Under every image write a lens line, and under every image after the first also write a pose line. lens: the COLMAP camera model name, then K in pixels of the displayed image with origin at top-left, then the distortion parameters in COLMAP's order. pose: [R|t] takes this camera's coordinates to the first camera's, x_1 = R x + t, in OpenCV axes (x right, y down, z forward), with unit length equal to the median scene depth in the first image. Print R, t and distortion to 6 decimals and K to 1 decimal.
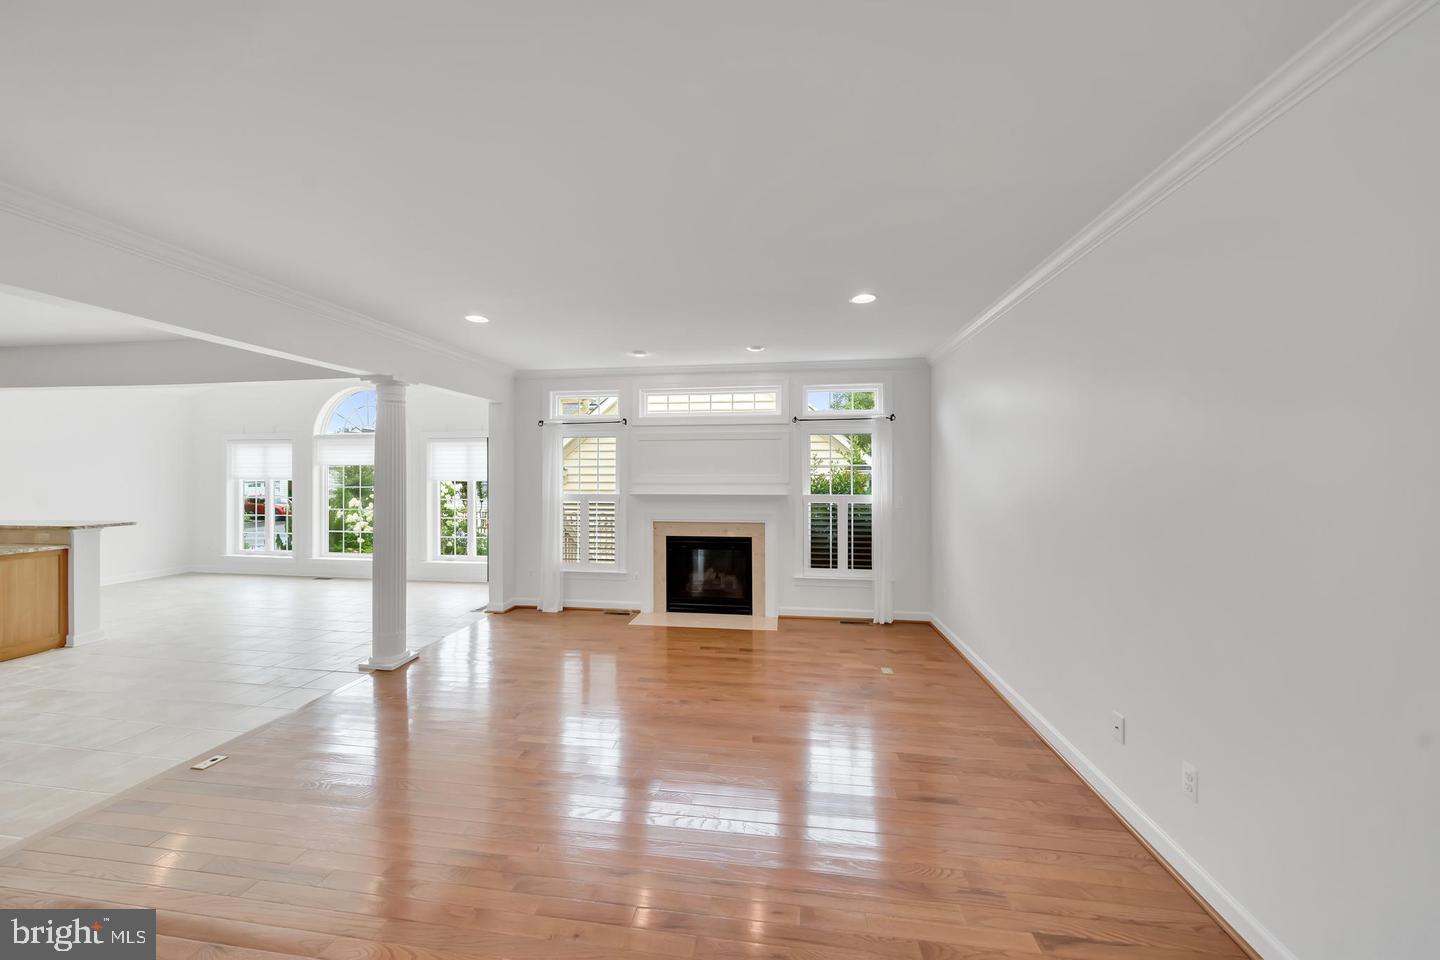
lens RADIAL K [[507.3, 0, 713.8], [0, 507.3, 471.7], [0, 0, 1]] dist [-0.001017, -0.000068]
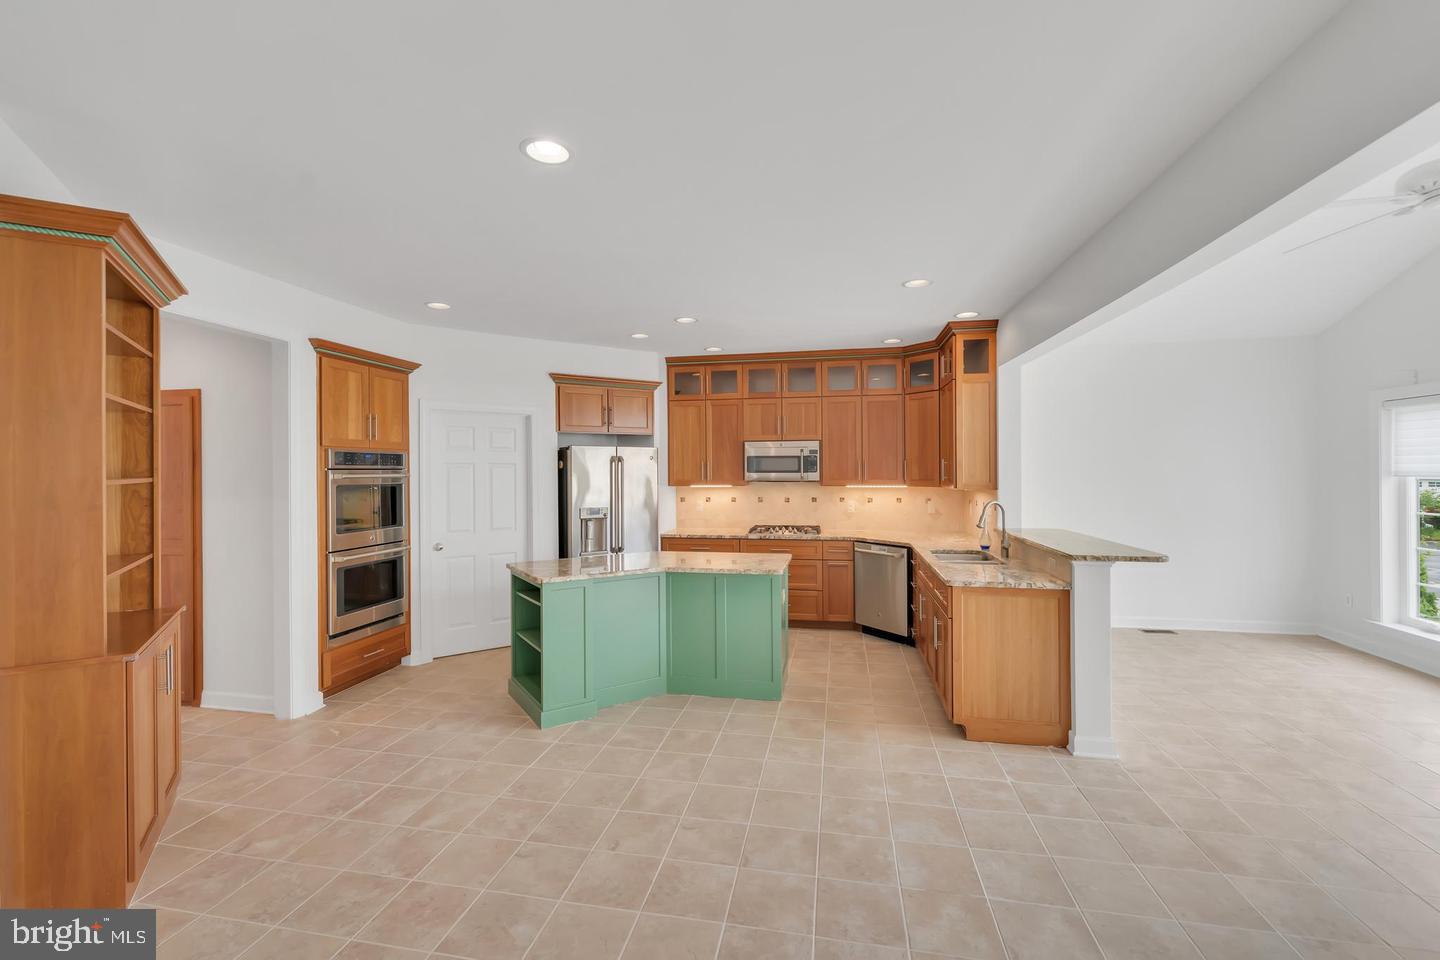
lens RADIAL K [[614.6, 0, 714.5], [0, 614.6, 474.7], [0, 0, 1]] dist [-0.000498, -0.000054]
pose [[-0.058100, 0.003400, -0.998305, -0.332234], [0.010922, 0.999937, 0.002770, 0.004143], [0.998251, -0.010742, -0.058134, 0.401492]]
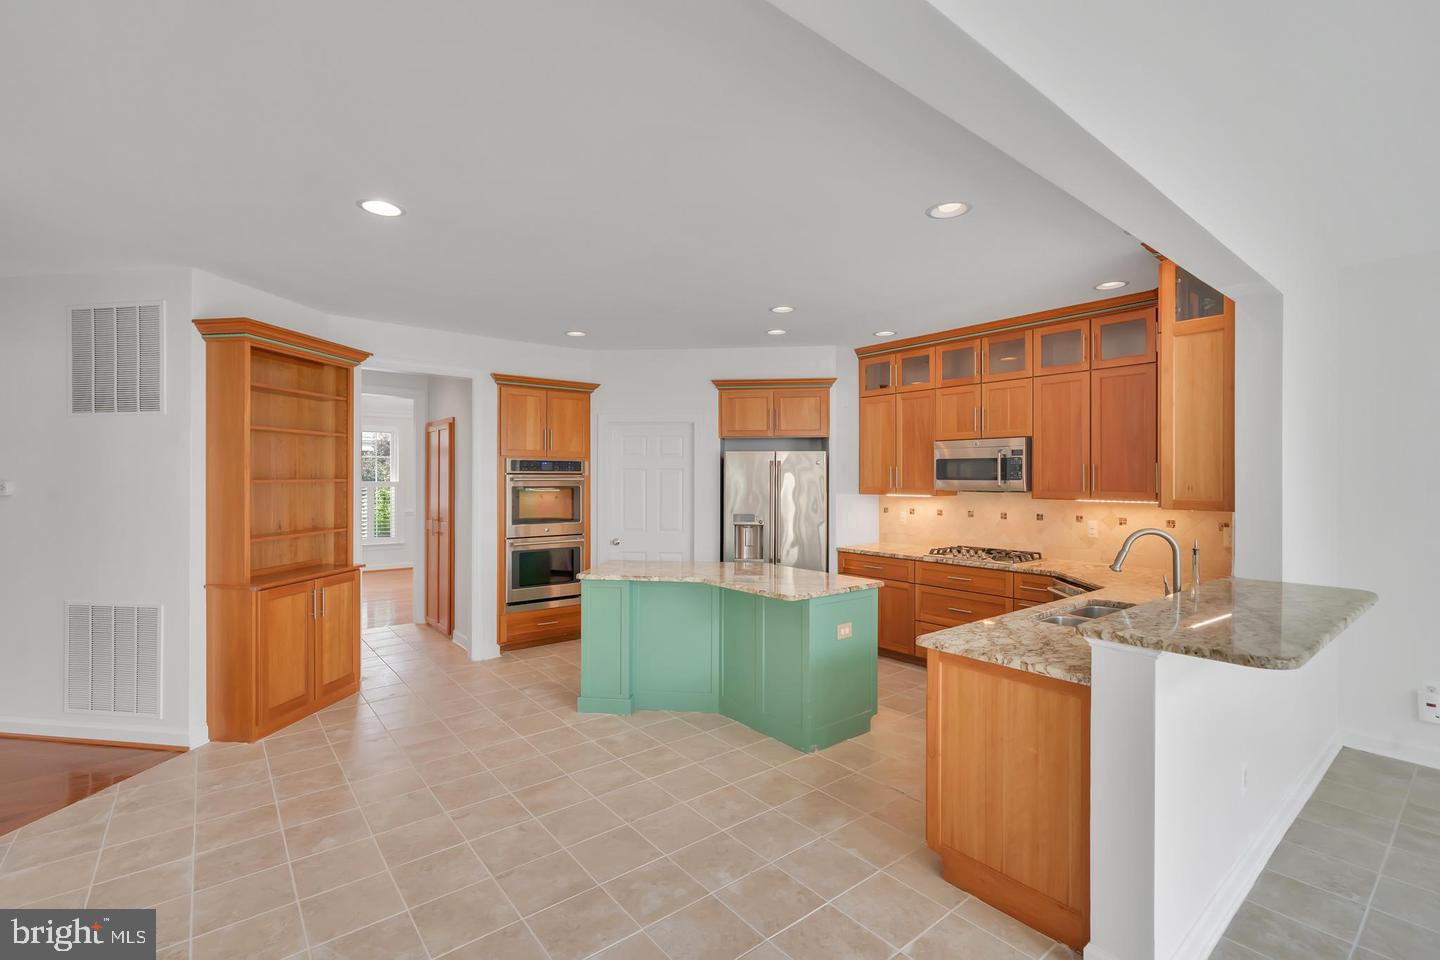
lens RADIAL K [[638.7, 0, 716.0], [0, 638.7, 480.9], [0, 0, 1]] dist [0.001325, 0.000147]
pose [[-0.688098, -0.000259, -0.725618, -0.505247], [0.000358, 1.000000, -0.000696, 0.006011], [0.725618, -0.000739, -0.688098, 0.729133]]
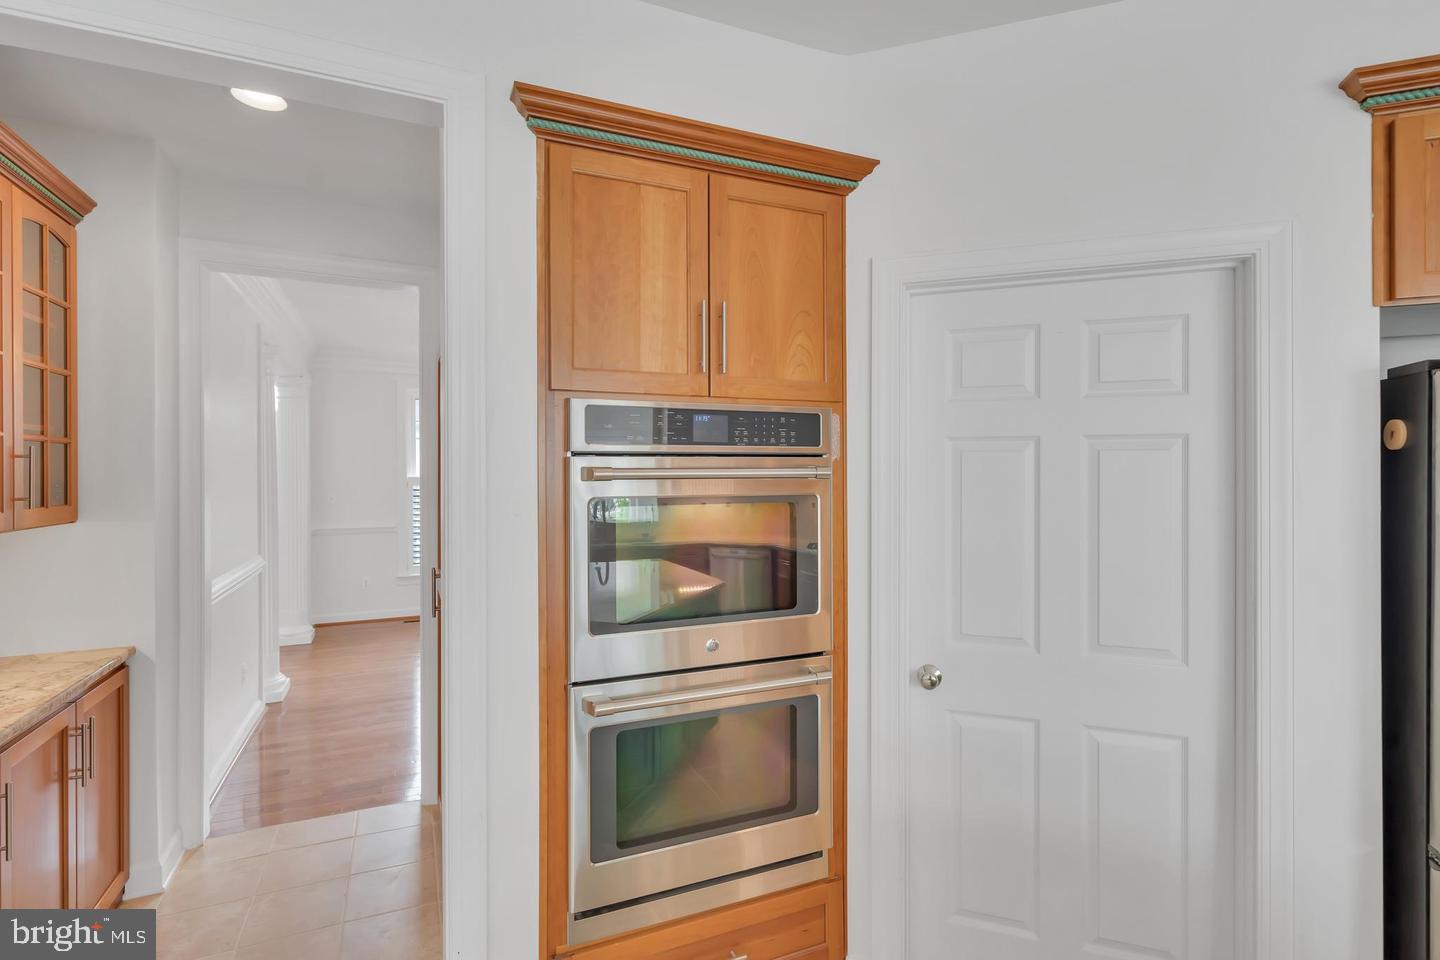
lens RADIAL K [[696.8, 0, 720.0], [0, 696.8, 470.3], [0, 0, 1]] dist [0.000554, 0.000057]
pose [[-0.851683, 0.000817, -0.524056, -0.817346], [0.002058, 0.999996, -0.001786, 0.002659], [0.524053, -0.002600, -0.851682, 0.231839]]
